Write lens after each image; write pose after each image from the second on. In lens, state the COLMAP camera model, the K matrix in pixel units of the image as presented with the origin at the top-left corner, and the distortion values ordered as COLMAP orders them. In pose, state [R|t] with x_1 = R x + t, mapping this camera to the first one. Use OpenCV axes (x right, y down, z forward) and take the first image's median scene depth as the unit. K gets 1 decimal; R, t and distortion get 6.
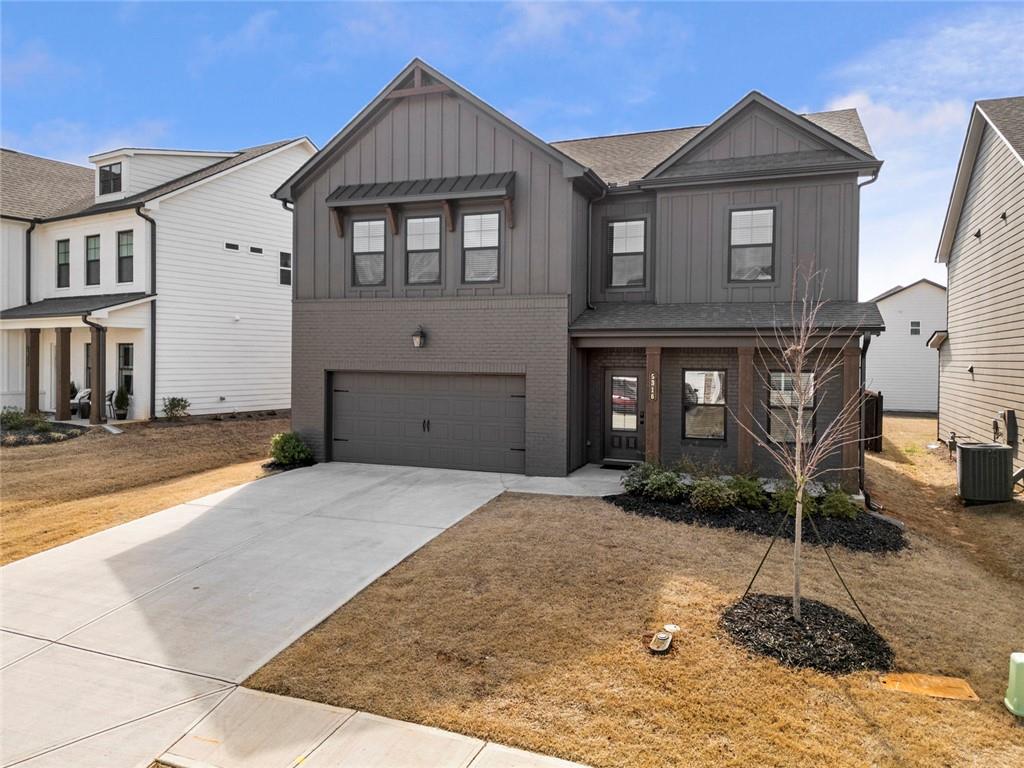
lens RADIAL K [[725.9, 0, 489.9], [0, 725.9, 361.8], [0, 0, 1]] dist [0.054685, -0.040665]
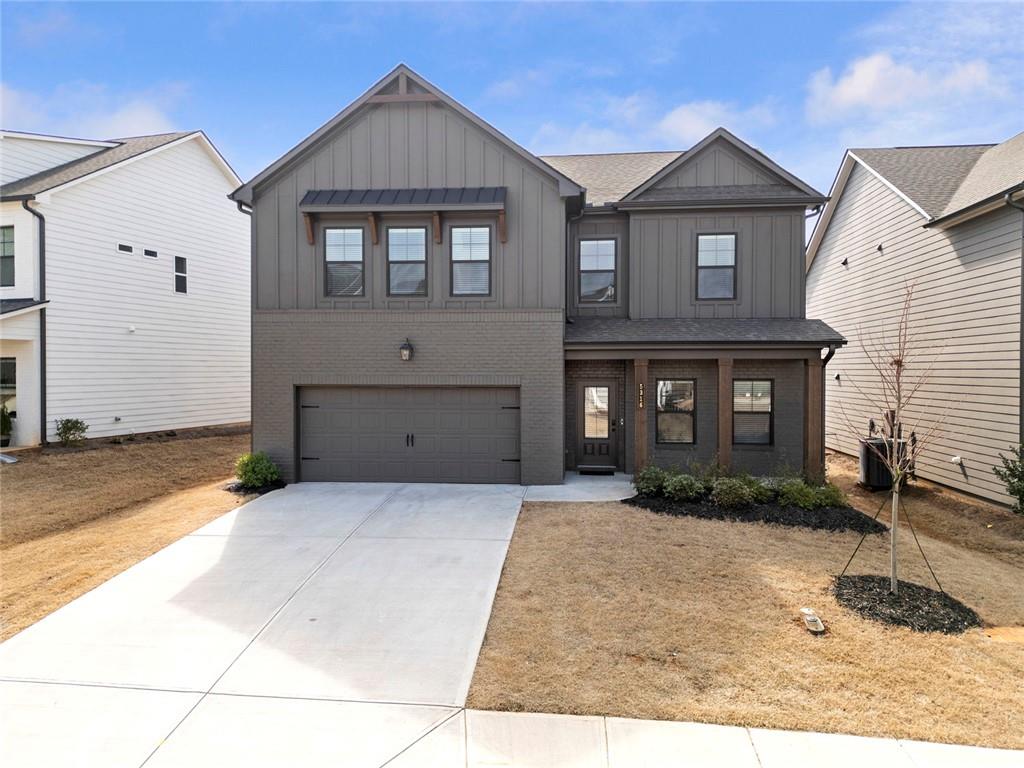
lens RADIAL K [[725.9, 0, 492.4], [0, 725.9, 377.5], [0, 0, 1]] dist [0.054685, -0.040665]
pose [[0.963500, -0.011634, 0.267457, -0.262575], [0.010349, 0.999927, 0.006211, -0.002070], [-0.267509, -0.003216, 0.963550, 0.026438]]
